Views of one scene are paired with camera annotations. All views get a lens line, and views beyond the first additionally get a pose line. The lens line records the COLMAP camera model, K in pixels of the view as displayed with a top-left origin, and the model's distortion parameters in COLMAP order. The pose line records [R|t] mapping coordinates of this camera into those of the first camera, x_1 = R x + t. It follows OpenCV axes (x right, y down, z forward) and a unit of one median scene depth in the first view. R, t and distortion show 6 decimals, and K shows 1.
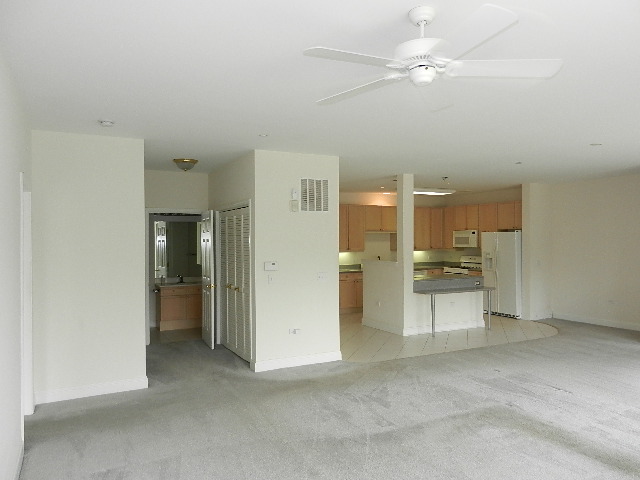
lens RADIAL K [[478.7, 0, 319.2], [0, 478.7, 239.3], [0, 0, 1]] dist [0.012696, 0.006356]
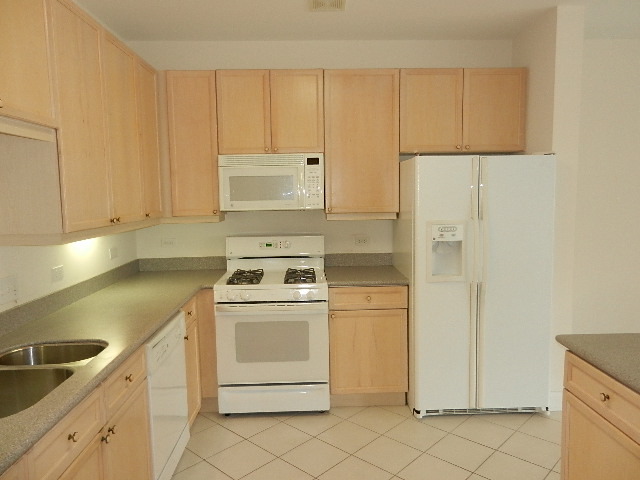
lens RADIAL K [[478.7, 0, 319.1], [0, 478.7, 237.9], [0, 0, 1]] dist [0.012696, 0.006356]
pose [[0.420035, -0.085759, 0.903447, 0.045819], [0.009569, 0.995888, 0.090085, 0.008429], [-0.907457, -0.029194, 0.419128, 0.974219]]
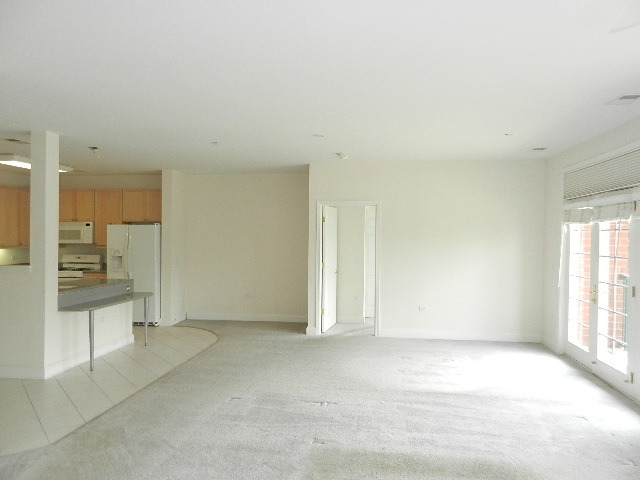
lens RADIAL K [[478.7, 0, 318.6], [0, 478.7, 242.0], [0, 0, 1]] dist [0.012696, 0.006356]
pose [[0.581050, -0.001479, 0.813867, -0.116235], [-0.011176, 0.999890, 0.009796, 0.002908], [-0.813791, -0.014788, 0.580969, 0.254215]]
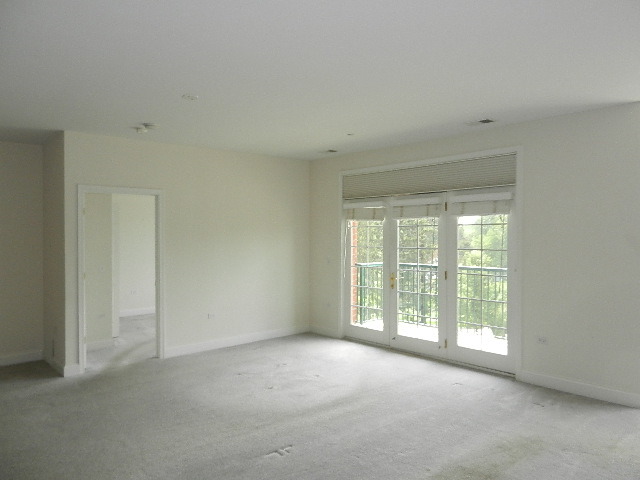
lens RADIAL K [[478.7, 0, 320.4], [0, 478.7, 235.3], [0, 0, 1]] dist [0.012696, 0.006356]
pose [[-0.240208, 0.005562, 0.970705, -0.088353], [0.002283, 0.999984, -0.005165, 0.006466], [-0.970719, 0.000976, -0.240217, 0.565656]]
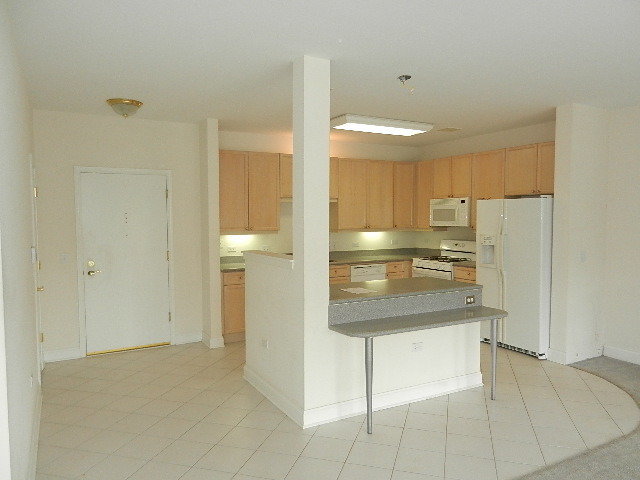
lens RADIAL K [[478.7, 0, 318.9], [0, 478.7, 239.4], [0, 0, 1]] dist [0.012696, 0.006356]
pose [[0.999718, 0.001888, 0.023667, 0.145058], [-0.003092, 0.998697, 0.050940, 0.003769], [-0.023540, -0.050999, 0.998421, 0.456836]]
